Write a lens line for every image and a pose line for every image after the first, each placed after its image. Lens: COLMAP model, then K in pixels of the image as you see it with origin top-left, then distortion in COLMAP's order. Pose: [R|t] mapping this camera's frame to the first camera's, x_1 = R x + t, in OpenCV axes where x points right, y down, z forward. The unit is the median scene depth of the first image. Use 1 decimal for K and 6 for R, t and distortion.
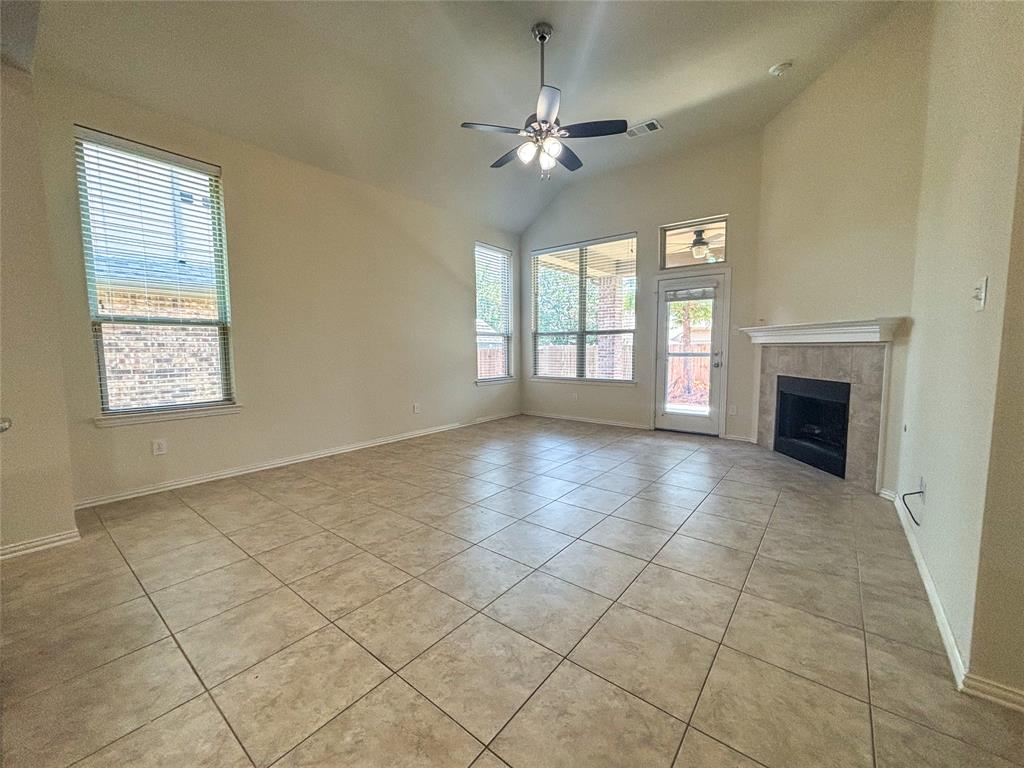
lens RADIAL K [[411.2, 0, 510.2], [0, 411.2, 384.0], [0, 0, 1]] dist [0.000738, -0.000140]
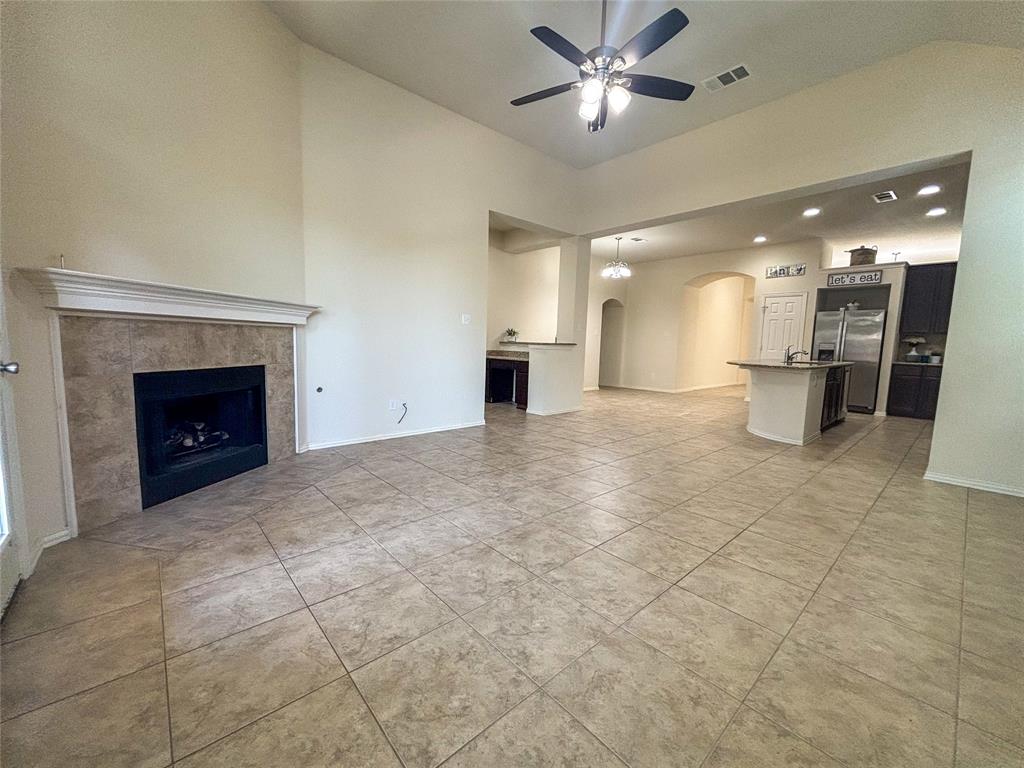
lens RADIAL K [[411.2, 0, 515.6], [0, 411.2, 379.1], [0, 0, 1]] dist [0.000738, -0.000140]
pose [[-0.986148, -0.032737, 0.162602, 0.077273], [-0.003733, 0.984461, 0.175566, -0.134621], [-0.165823, 0.172527, -0.970946, 1.748077]]
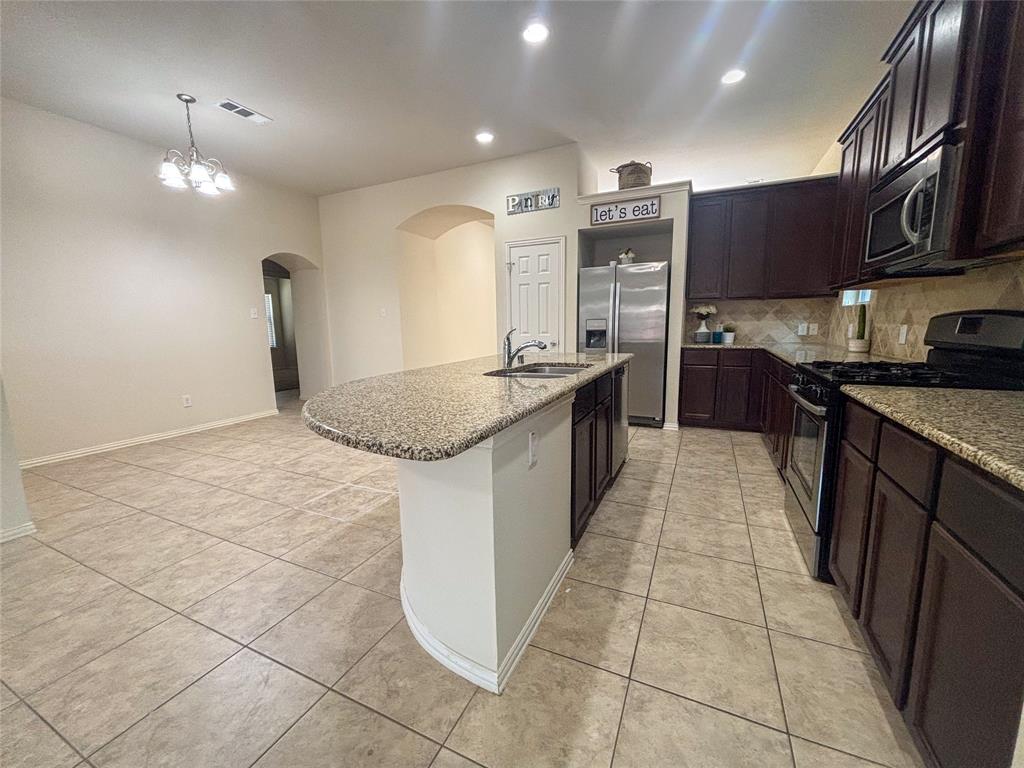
lens RADIAL K [[411.2, 0, 509.7], [0, 411.2, 383.8], [0, 0, 1]] dist [0.000738, -0.000140]
pose [[-0.973203, 0.056493, -0.222899, -0.541970], [0.003001, 0.972389, 0.233345, -0.061650], [0.229927, 0.226424, -0.946502, 0.688645]]
